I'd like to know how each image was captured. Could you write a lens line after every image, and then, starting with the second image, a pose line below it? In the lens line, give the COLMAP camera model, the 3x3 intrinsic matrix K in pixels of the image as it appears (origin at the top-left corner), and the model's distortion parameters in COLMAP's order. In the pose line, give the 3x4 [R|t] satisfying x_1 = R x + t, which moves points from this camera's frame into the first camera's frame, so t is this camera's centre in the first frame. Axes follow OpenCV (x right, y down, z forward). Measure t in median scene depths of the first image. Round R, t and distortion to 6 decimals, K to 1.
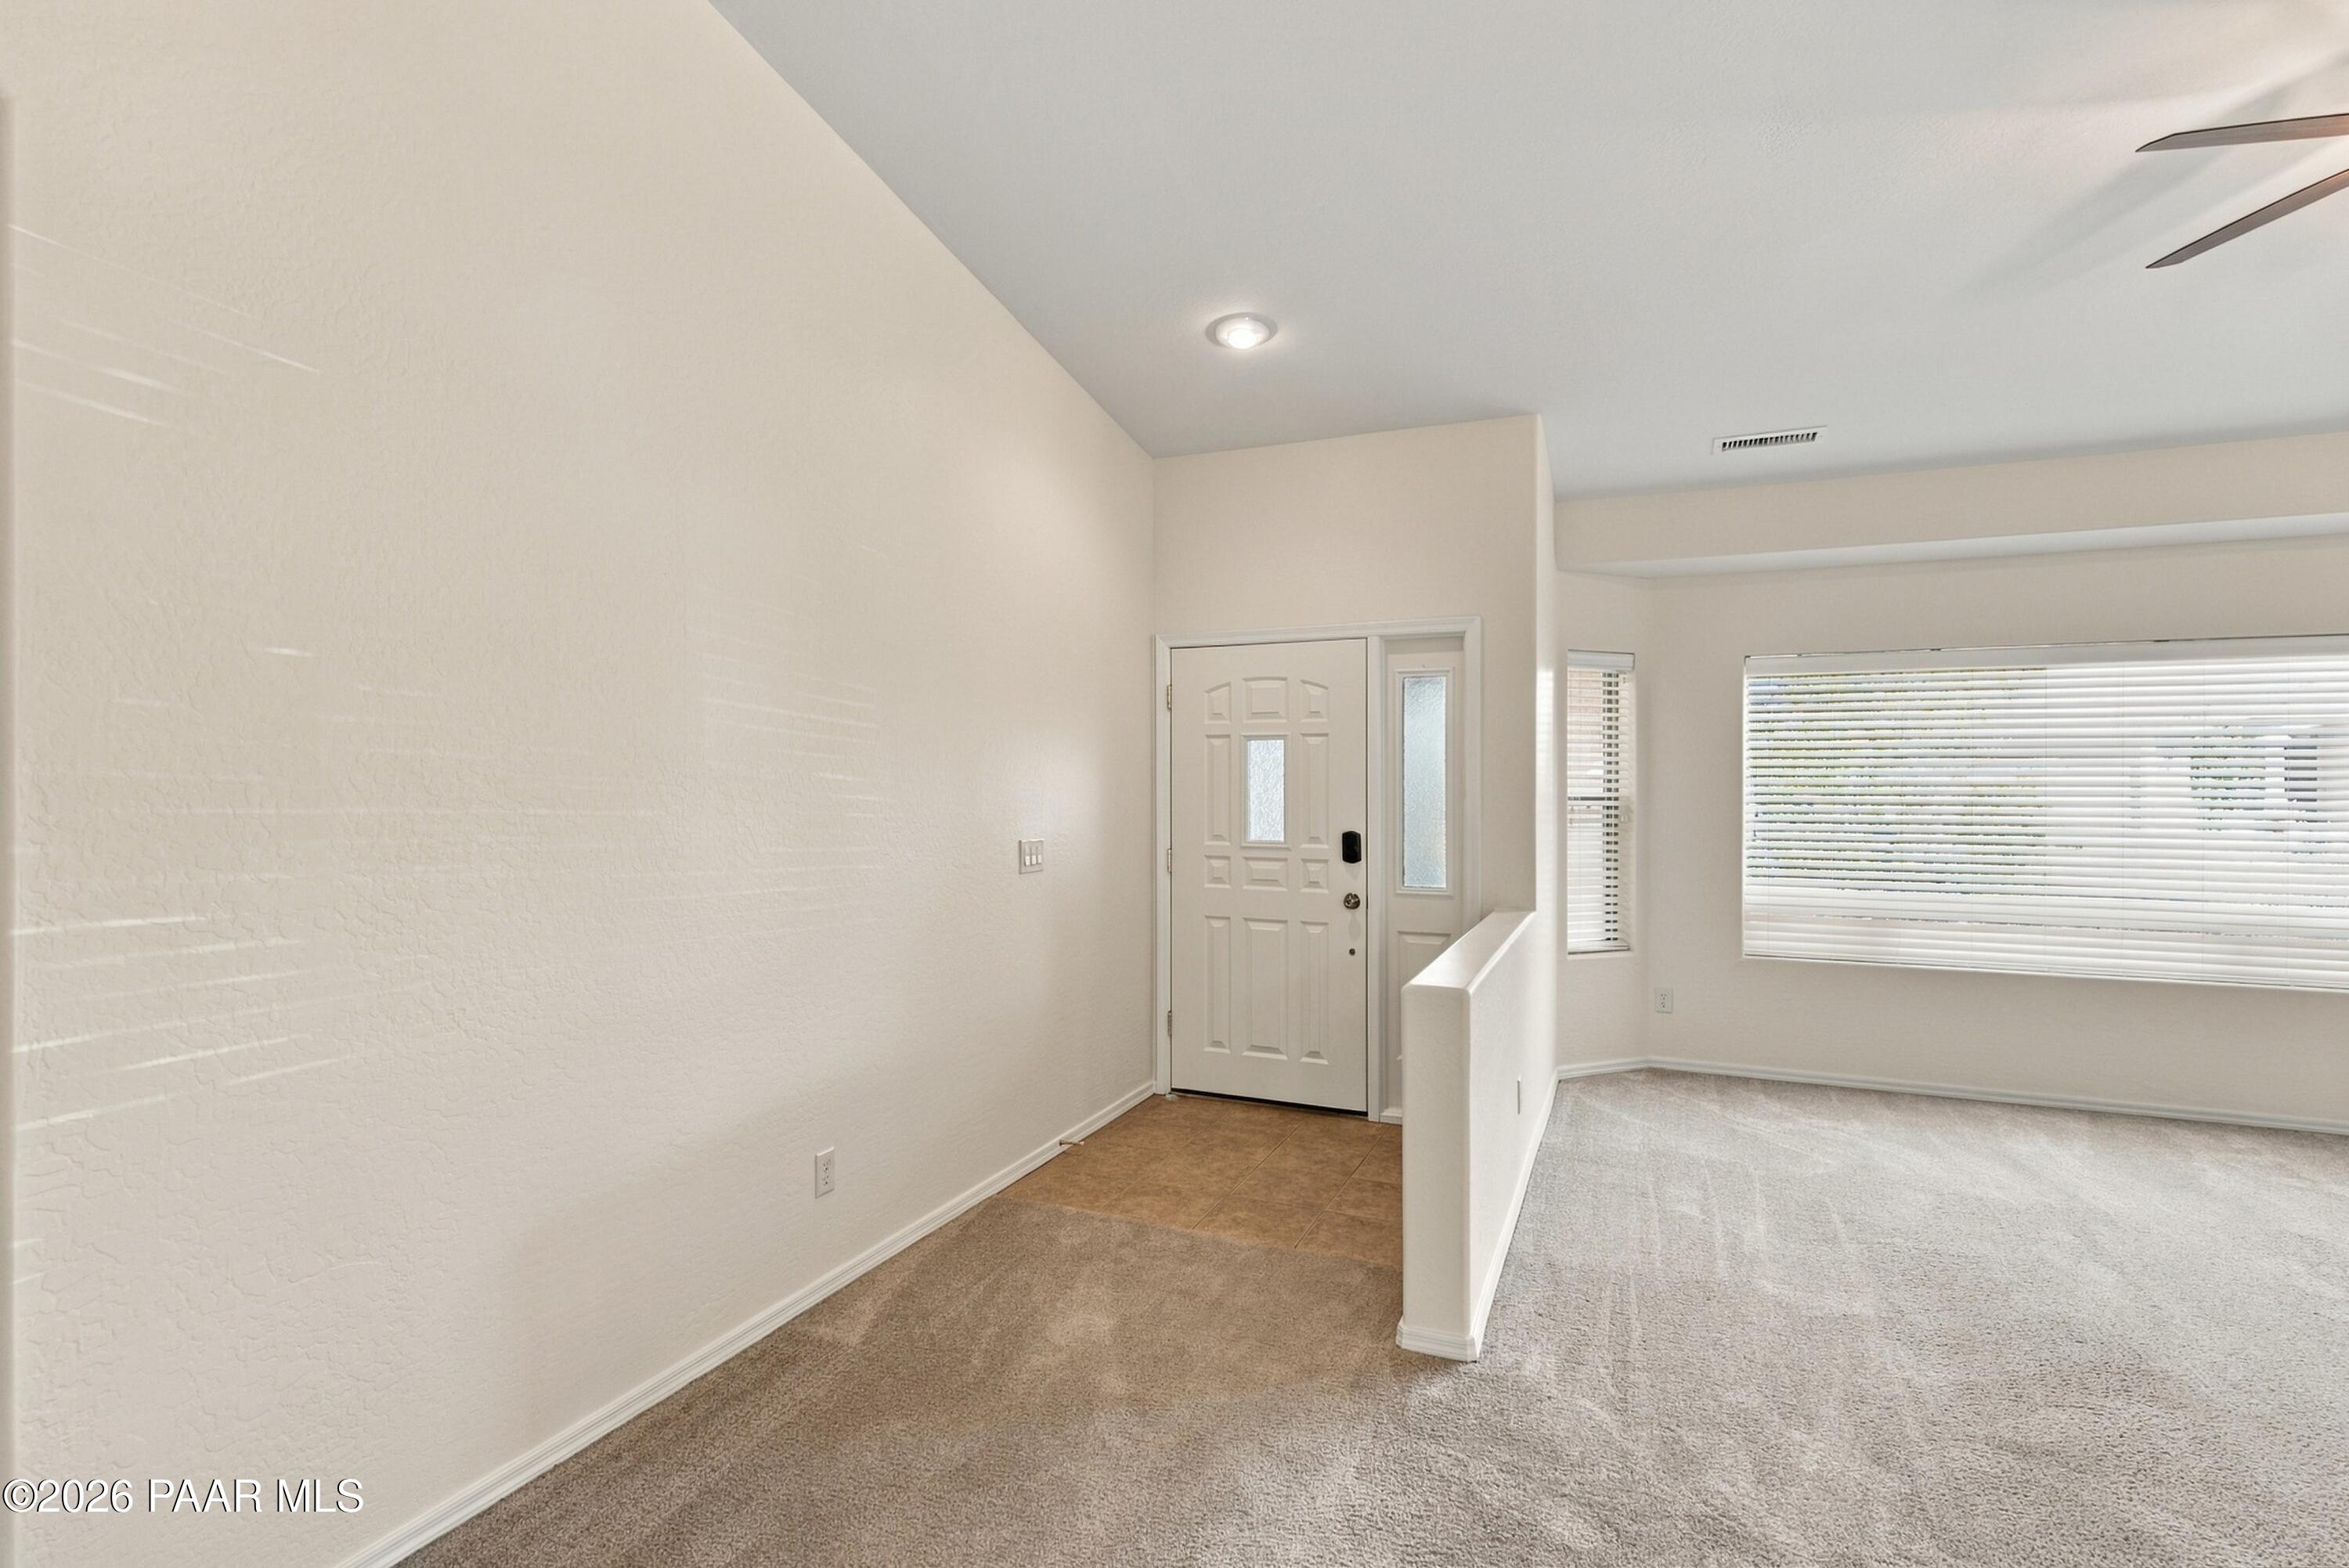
lens RADIAL K [[1127.2, 0, 1168.7], [0, 1127.2, 773.6], [0, 0, 1]] dist [-0.001272, -0.000158]
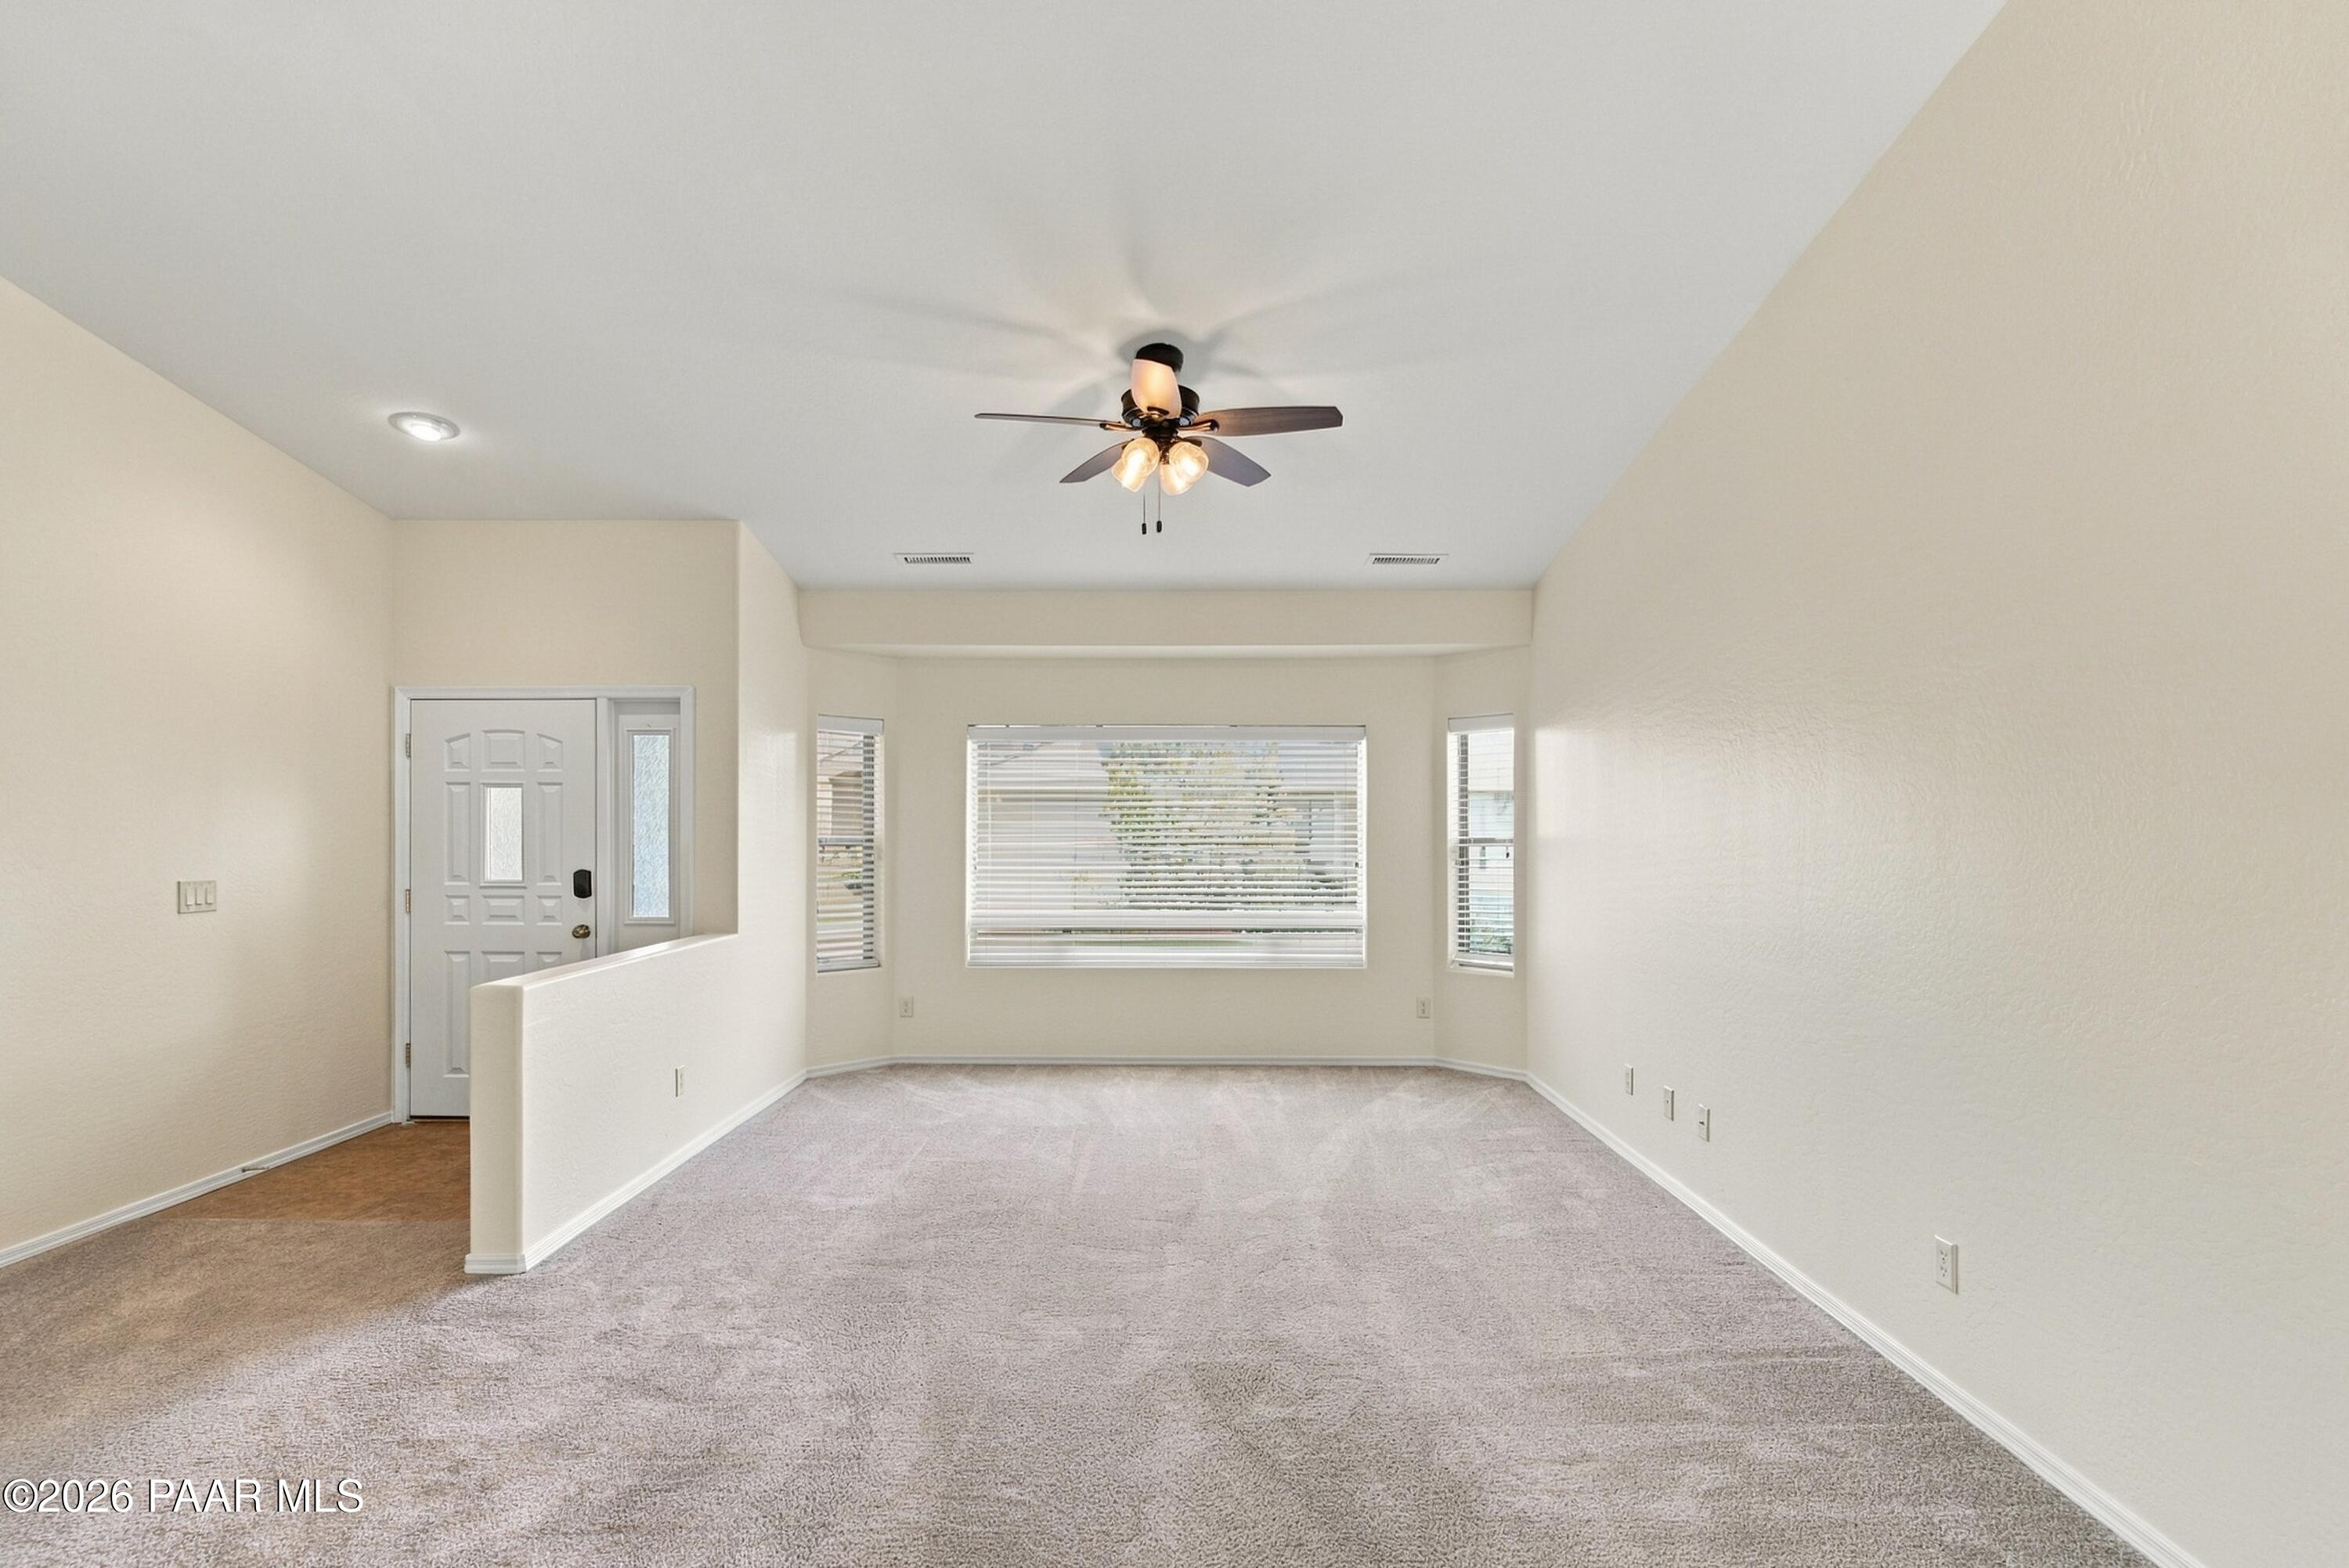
lens RADIAL K [[1127.9, 0, 1177.8], [0, 1127.9, 810.1], [0, 0, 1]] dist [-0.050129, 0.014448]
pose [[0.905479, 0.005931, 0.424350, 0.236672], [-0.001808, 0.999947, -0.010117, 0.001933], [-0.424388, 0.008393, 0.905442, -0.266495]]
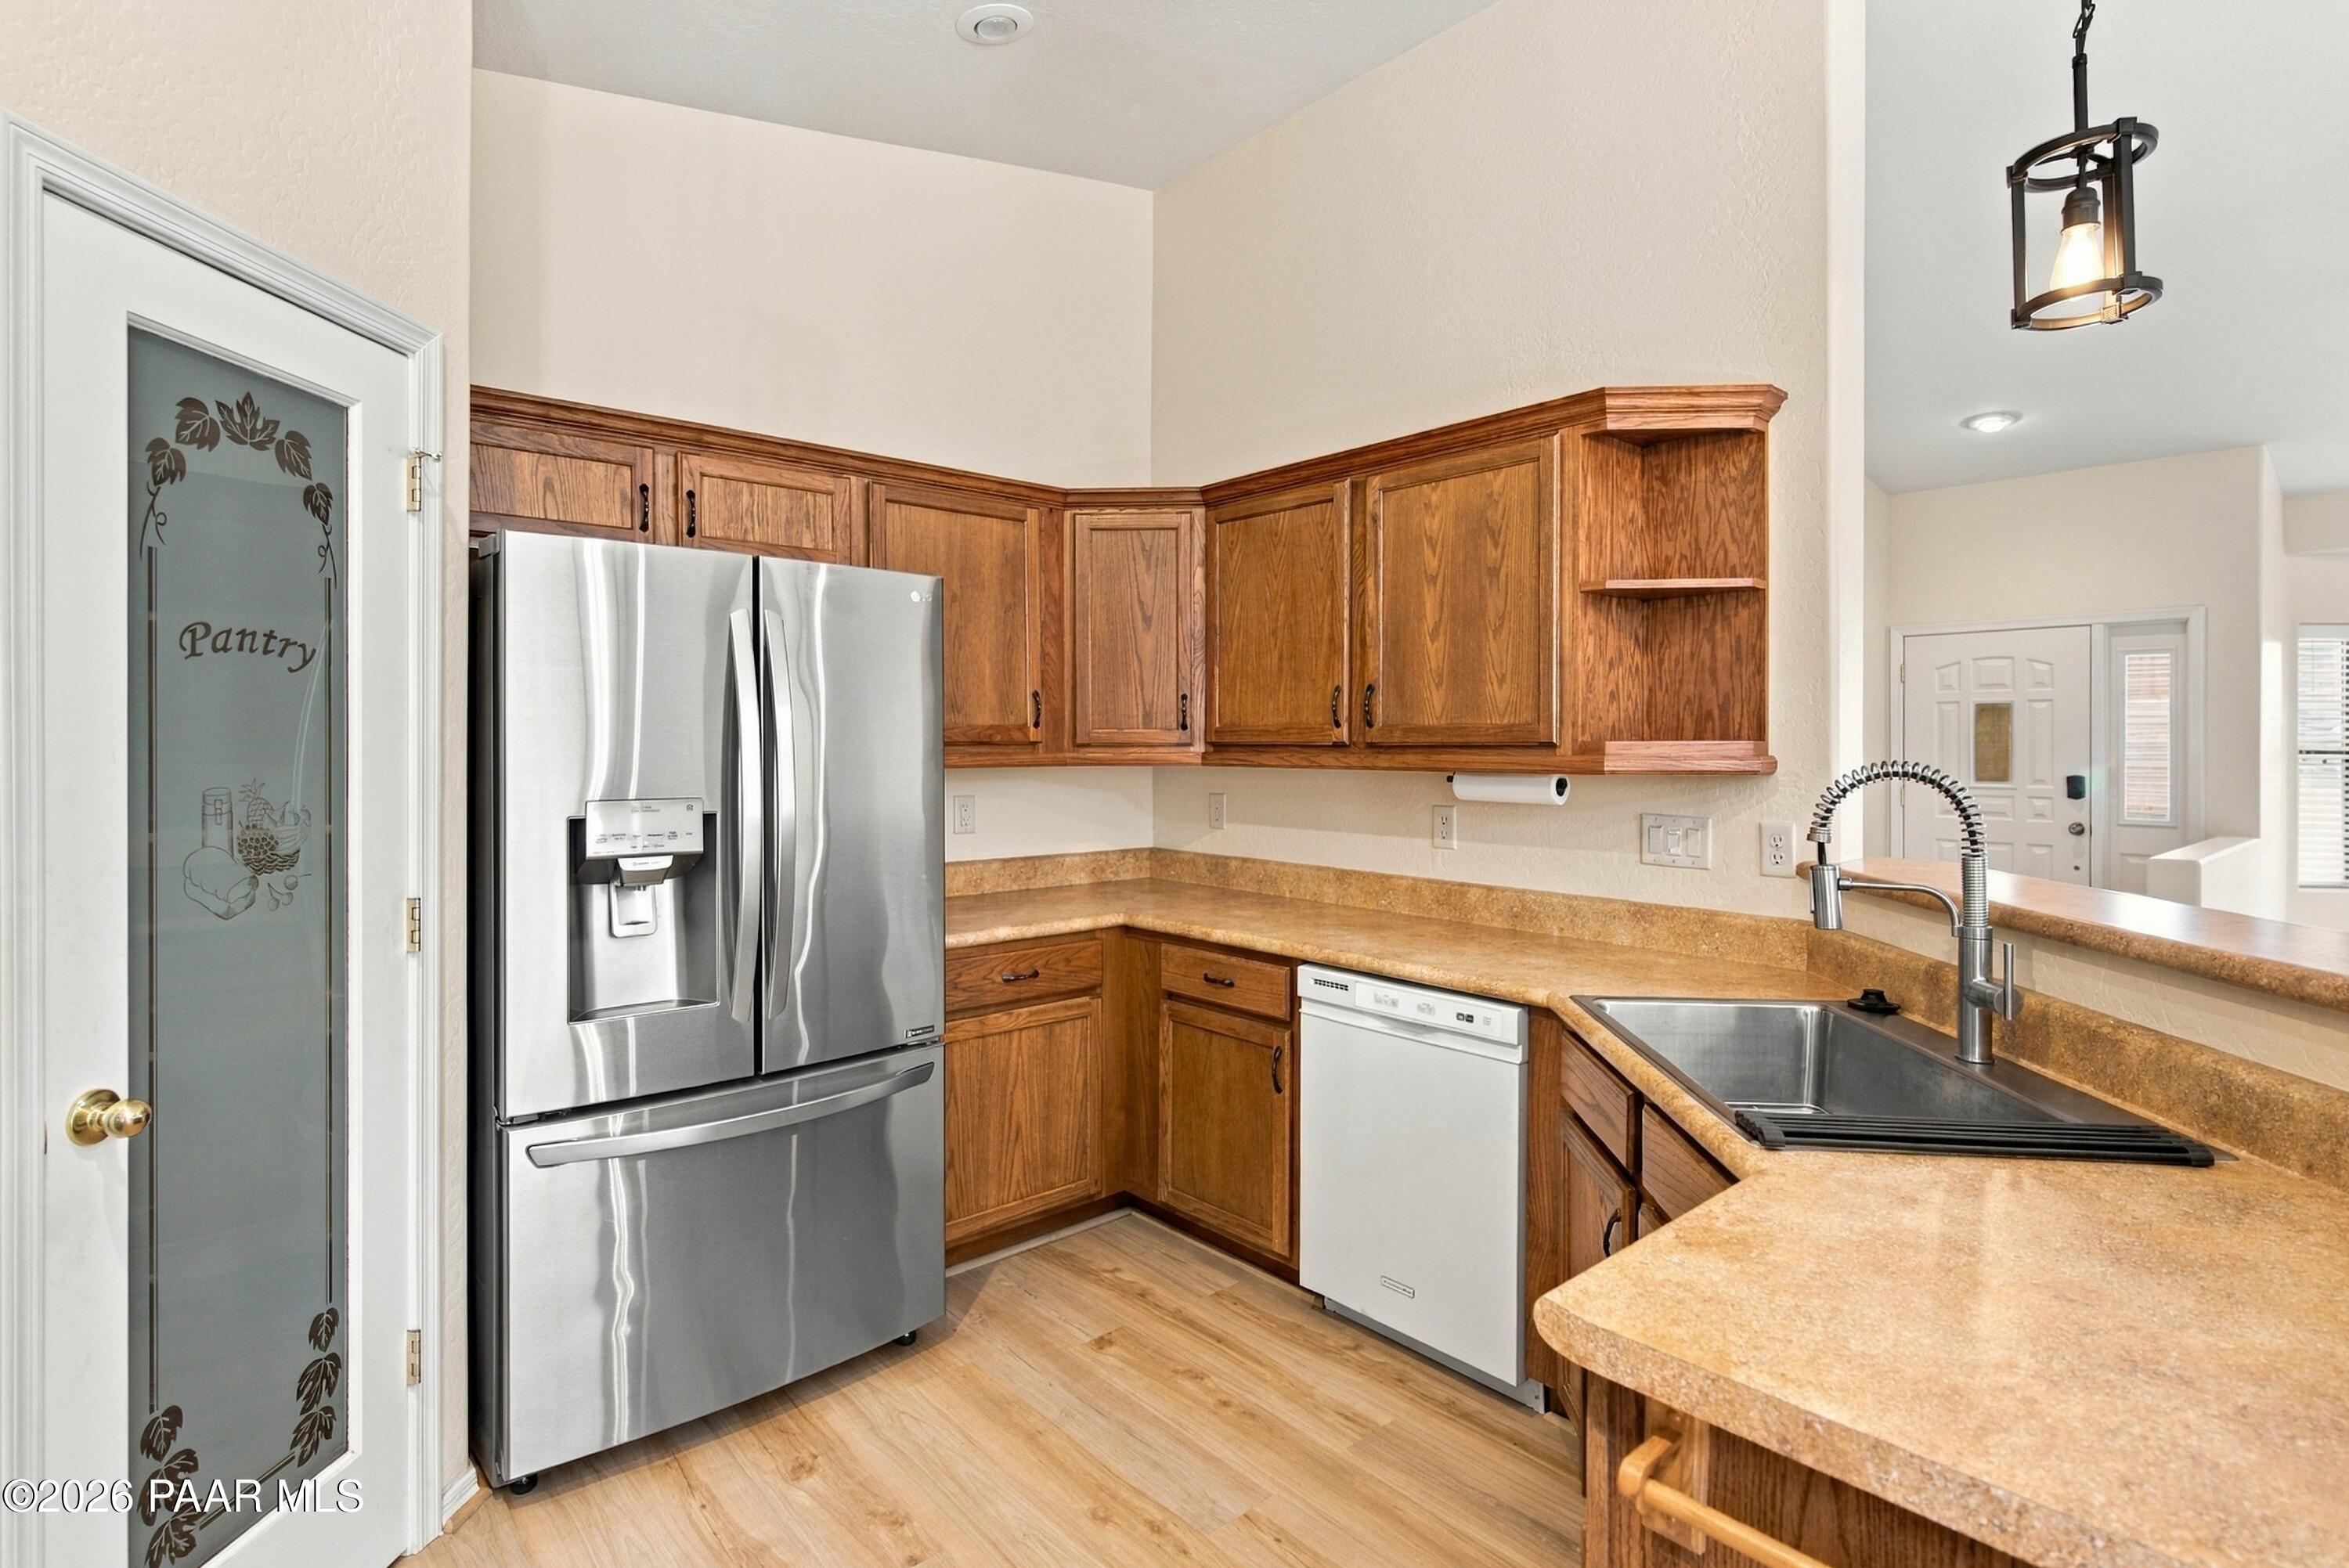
lens RADIAL K [[1161.3, 0, 1188.1], [0, 1161.3, 744.2], [0, 0, 1]] dist [-0.002517, -0.000517]
pose [[0.902743, 0.000270, -0.430181, -0.189748], [0.000740, 0.999997, 0.002179, 0.012947], [0.430180, -0.002286, 0.902740, -0.653453]]
